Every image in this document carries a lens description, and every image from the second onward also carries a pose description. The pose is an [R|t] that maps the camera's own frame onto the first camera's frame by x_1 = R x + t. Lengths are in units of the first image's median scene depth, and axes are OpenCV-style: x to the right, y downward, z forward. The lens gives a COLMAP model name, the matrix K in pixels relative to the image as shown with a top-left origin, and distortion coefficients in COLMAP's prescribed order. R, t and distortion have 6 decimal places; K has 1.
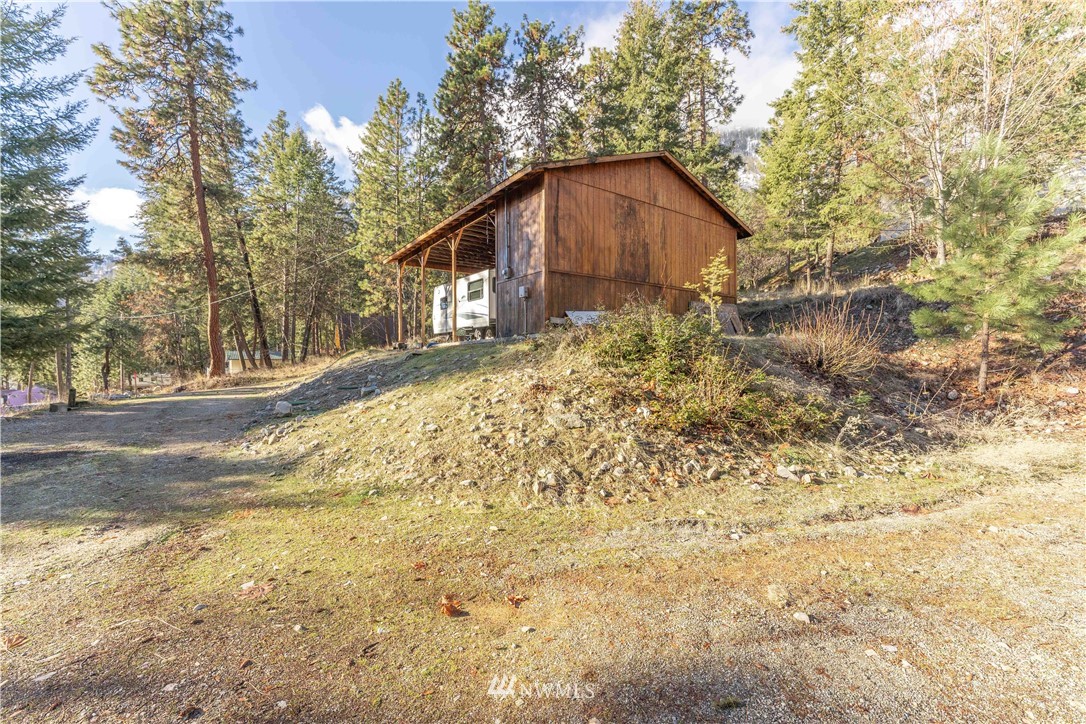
lens RADIAL K [[438.9, 0, 543.0], [0, 438.9, 362.0], [0, 0, 1]] dist [-0.001639, -0.000316]
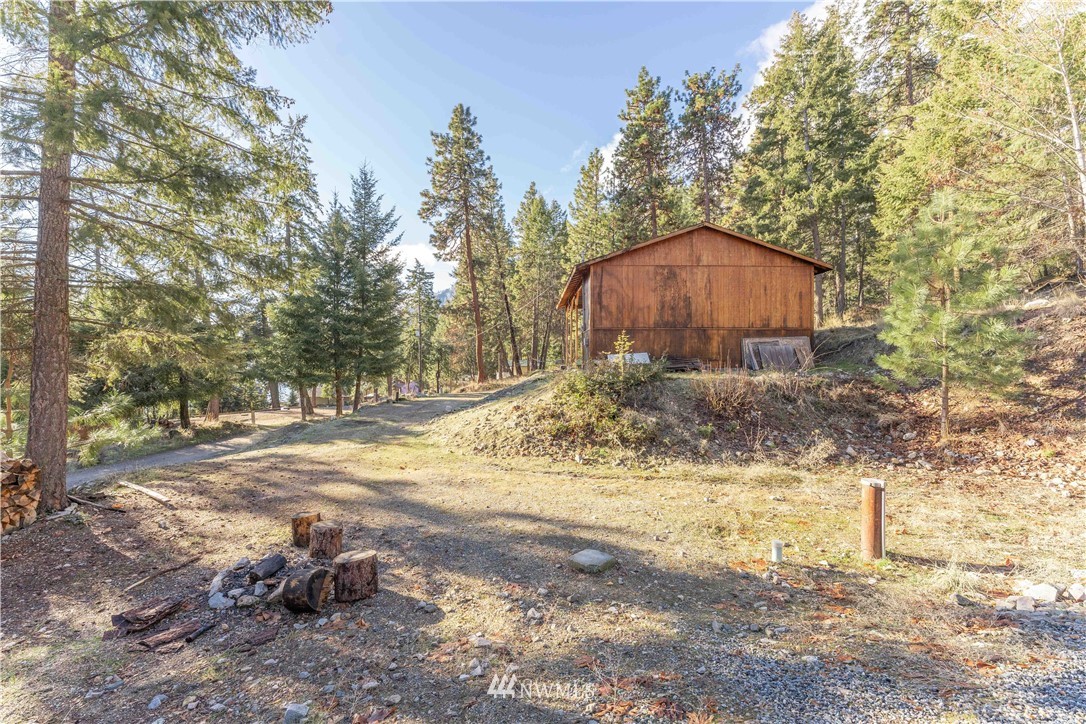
lens RADIAL K [[436.3, 0, 543.0], [0, 436.3, 362.0], [0, 0, 1]] dist [0.000826, -0.000187]
pose [[0.831365, 0.003558, -0.555716, 0.346080], [-0.005498, 0.999983, -0.001822, -0.044095], [0.555700, 0.004570, 0.831370, -0.174847]]
